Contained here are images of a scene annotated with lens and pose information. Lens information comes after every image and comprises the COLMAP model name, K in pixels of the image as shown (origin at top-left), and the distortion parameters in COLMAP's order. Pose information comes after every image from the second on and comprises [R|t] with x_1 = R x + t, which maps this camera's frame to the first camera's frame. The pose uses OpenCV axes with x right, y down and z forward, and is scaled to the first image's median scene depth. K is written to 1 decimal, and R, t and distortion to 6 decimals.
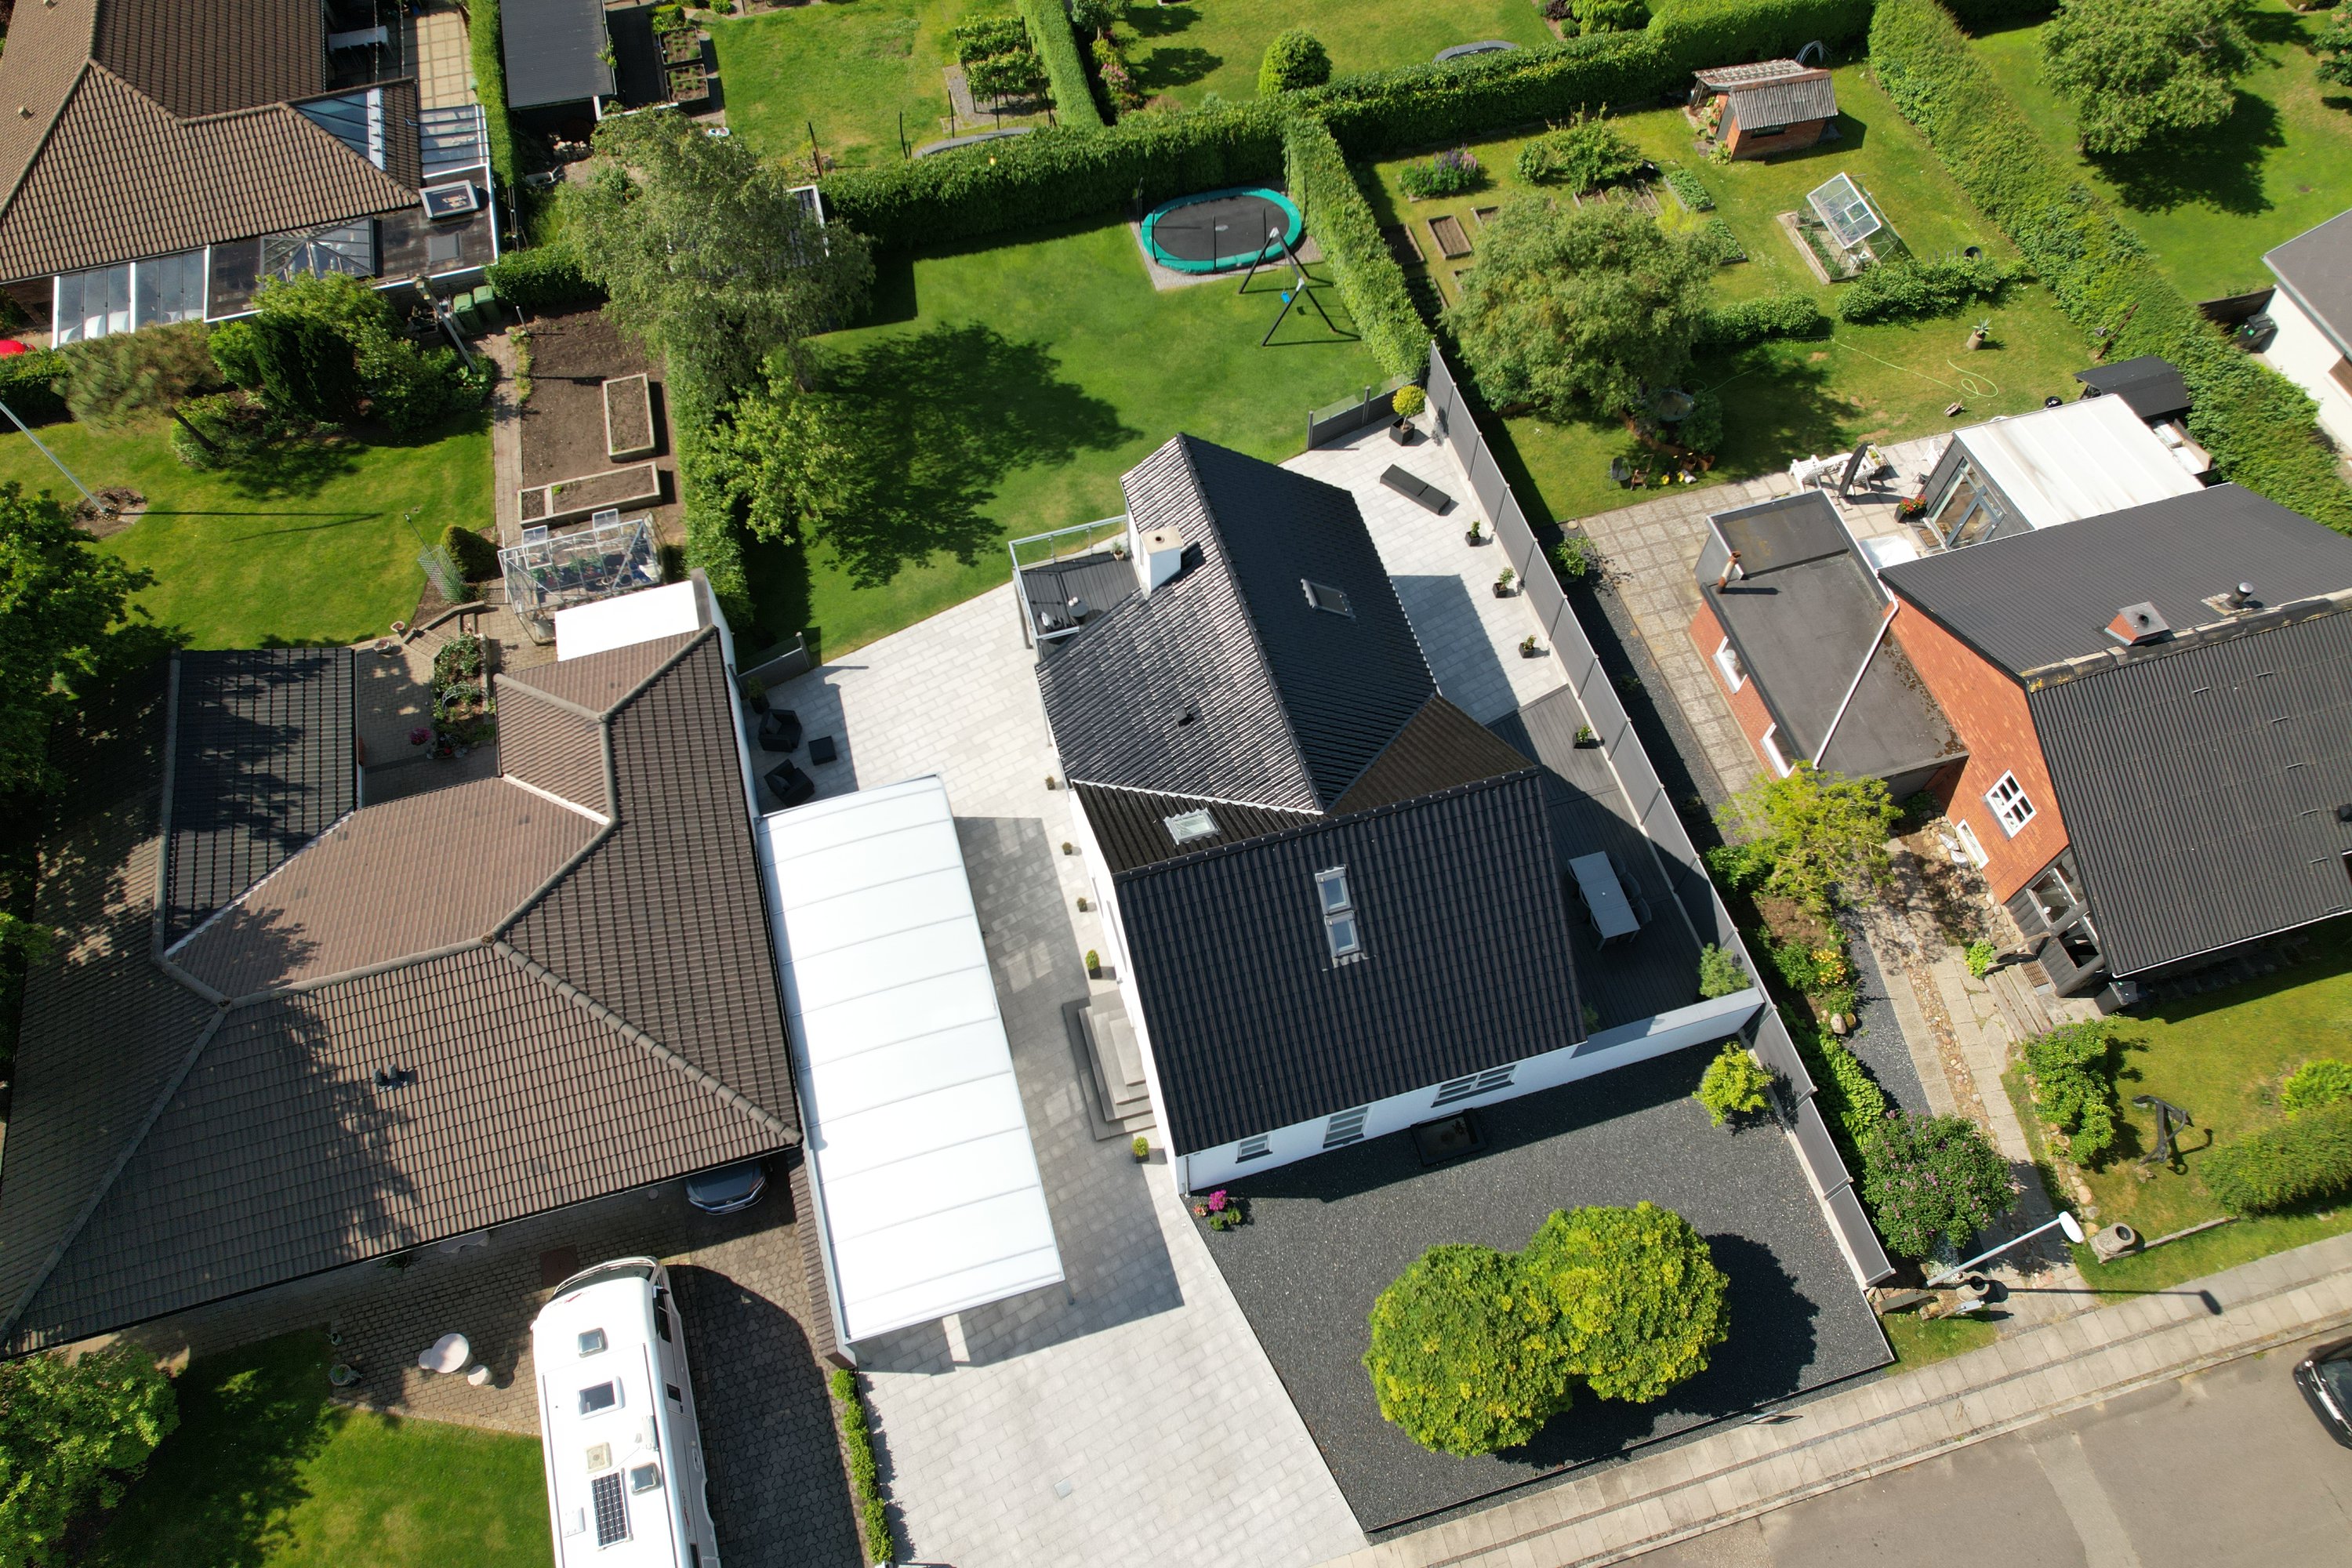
lens RADIAL K [[1503.1, 0, 1195.8], [0, 1503.1, 783.8], [0, 0, 1]] dist [-0.074477, 0.066681]
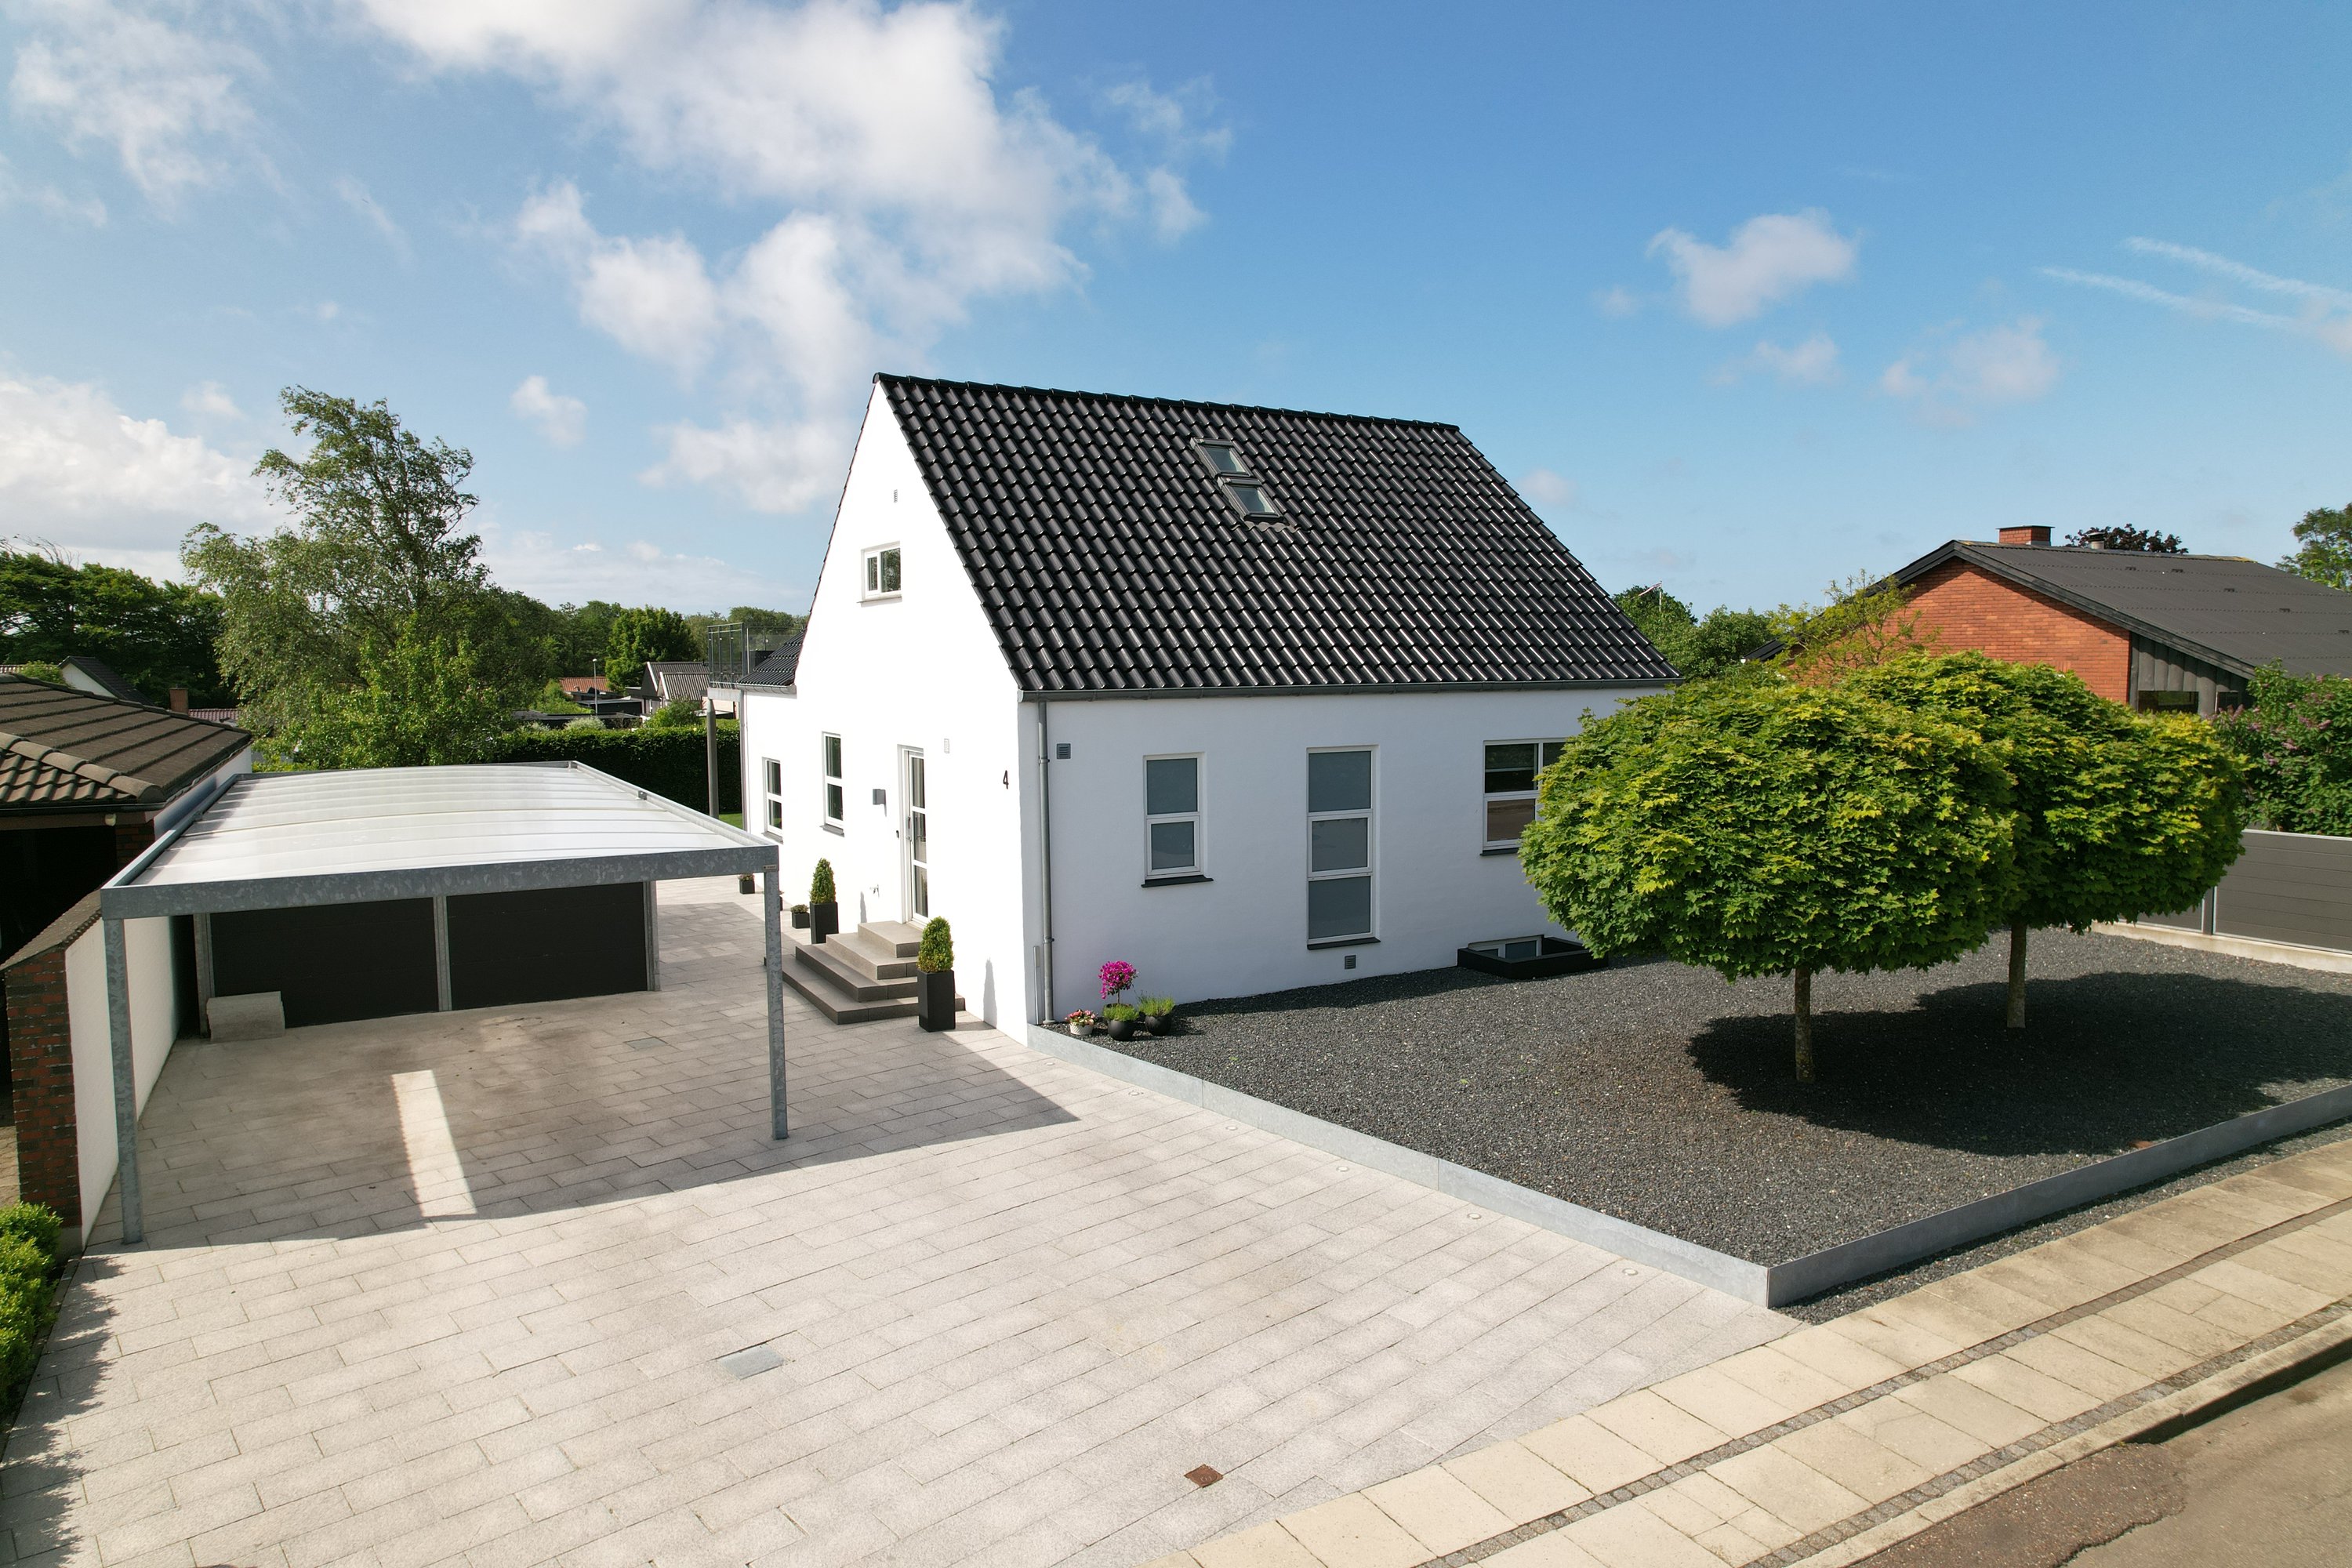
lens RADIAL K [[1503.1, 0, 1192.1], [0, 1503.1, 774.7], [0, 0, 1]] dist [-0.074477, 0.066681]
pose [[0.974143, -0.020326, 0.225018, -0.056982], [0.197080, 0.563447, -0.802301, 0.543749], [-0.110478, 0.825902, 0.552884, 0.614819]]
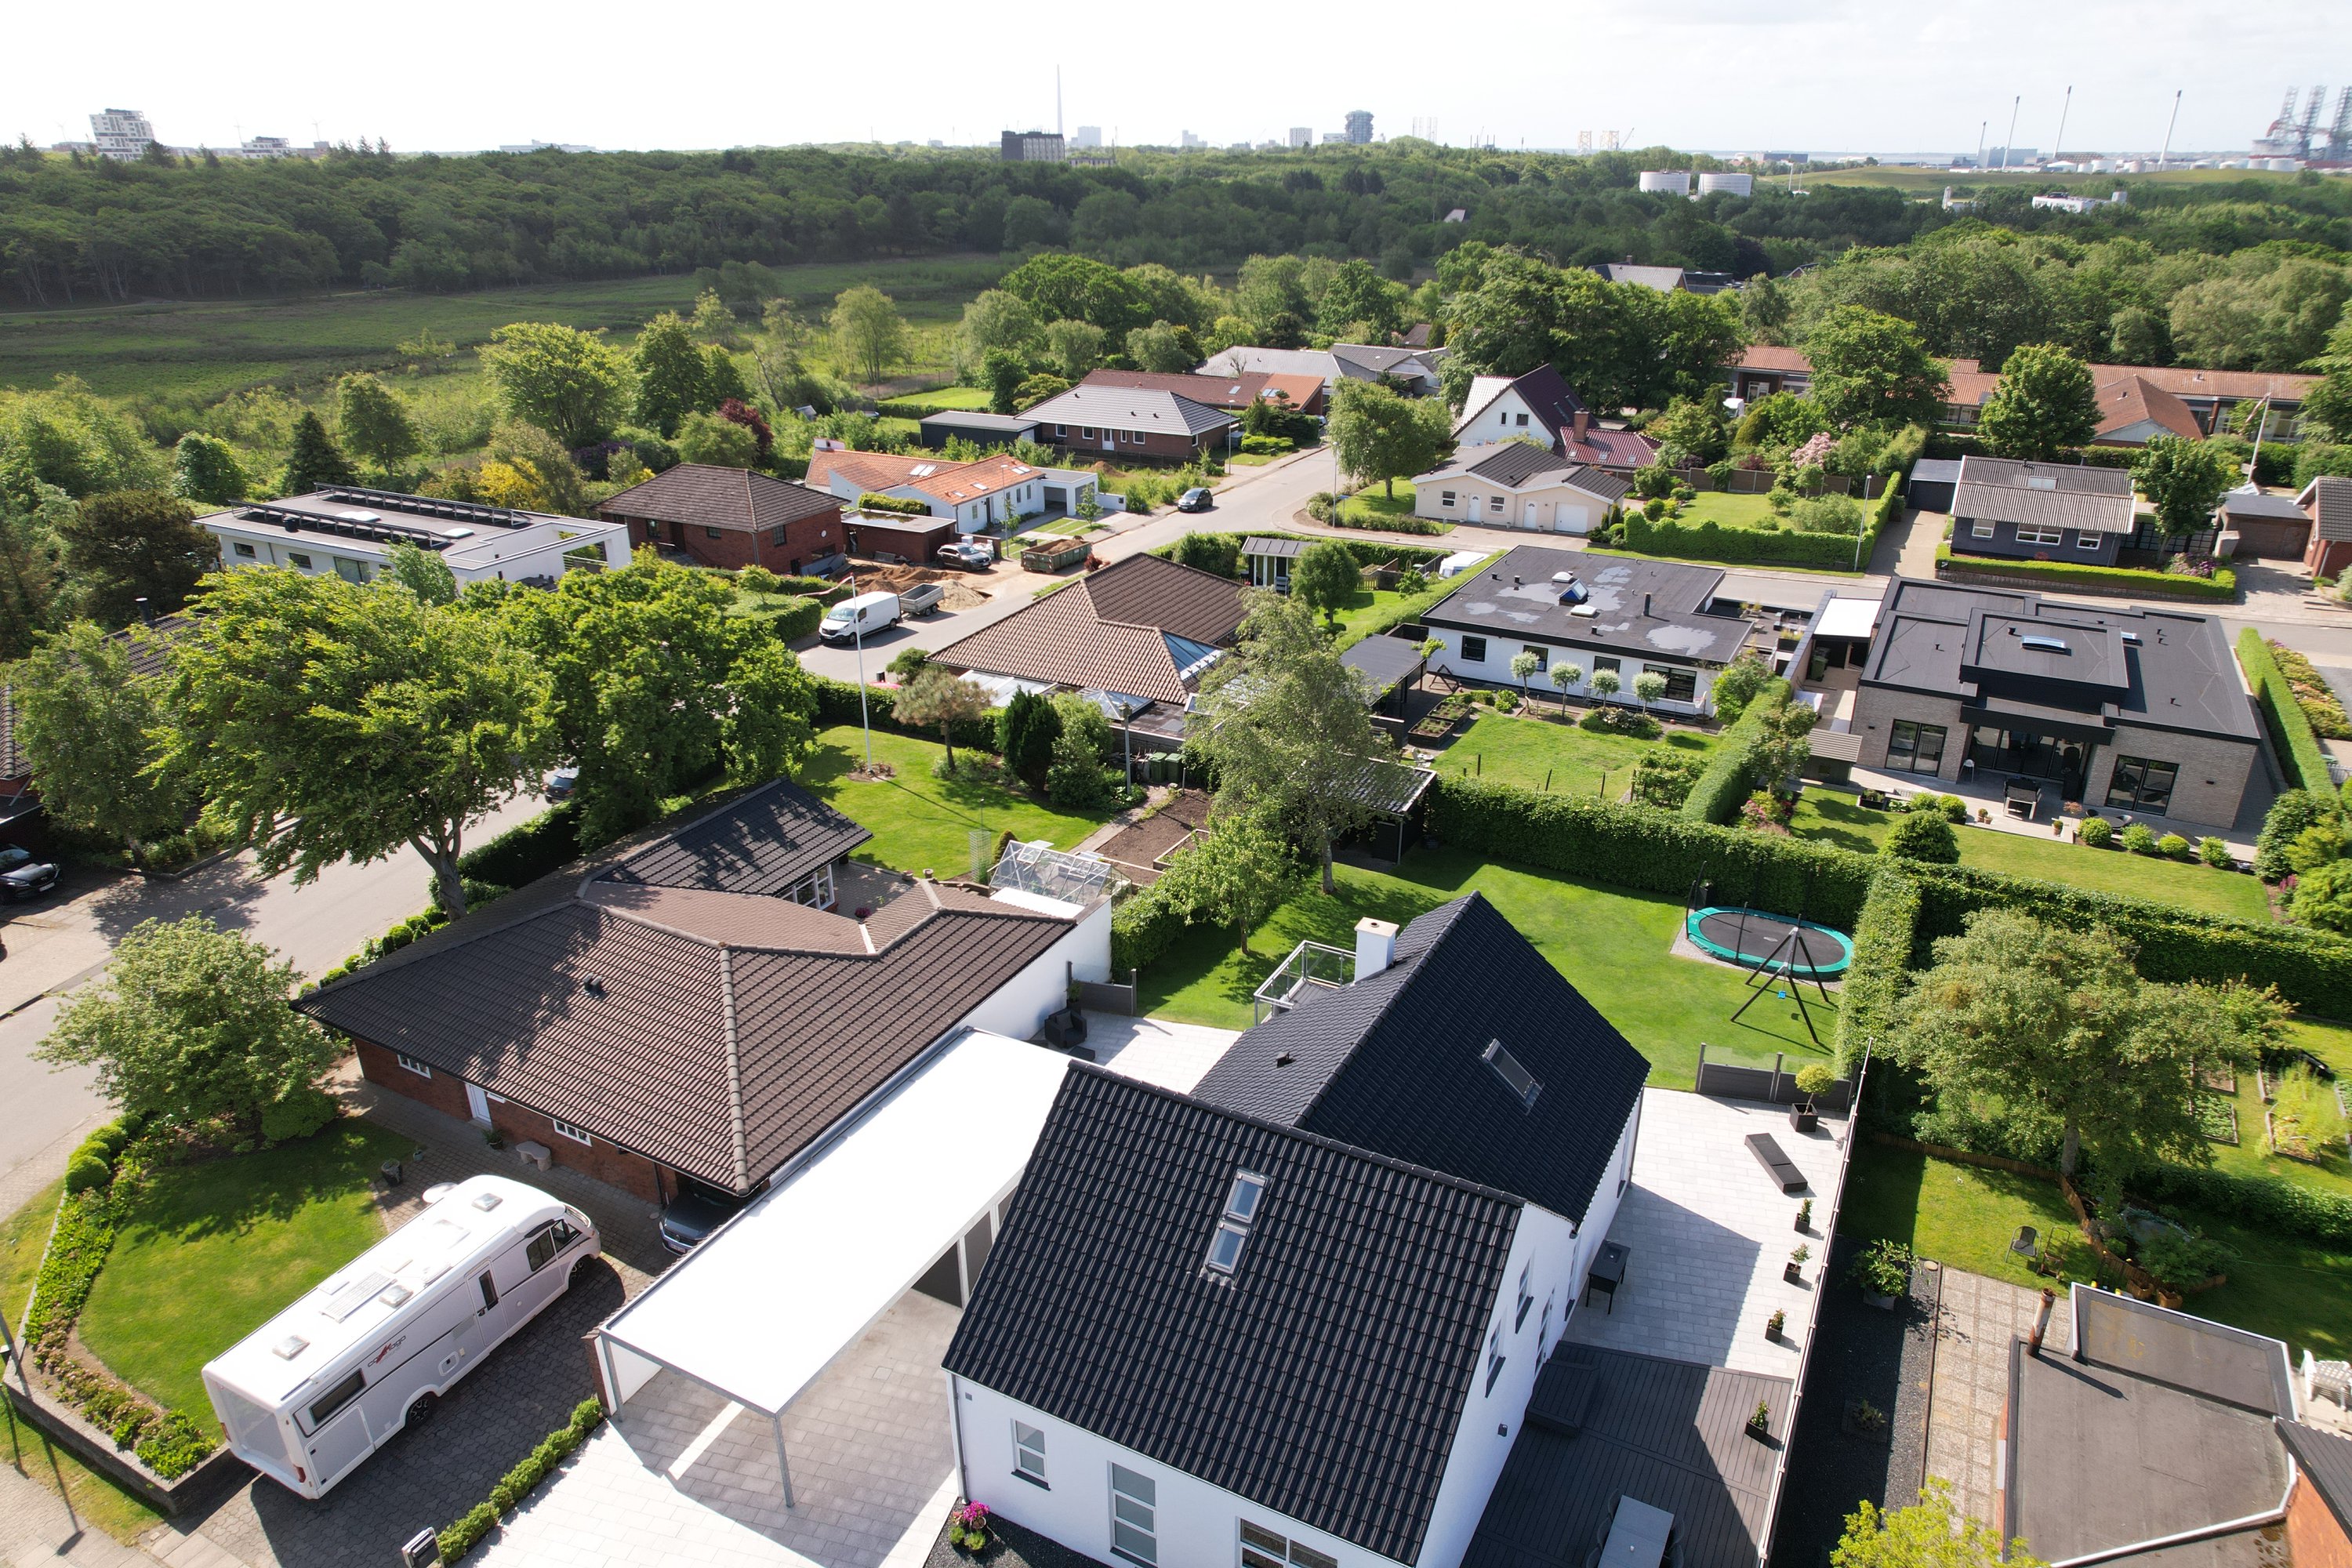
lens RADIAL K [[1503.1, 0, 1191.8], [0, 1503.1, 769.7], [0, 0, 1]] dist [-0.074477, 0.066681]
pose [[0.719246, 0.269229, -0.640470, 0.462186], [-0.600872, 0.703830, -0.378915, 0.201394], [0.348767, 0.657373, 0.667999, 0.189463]]
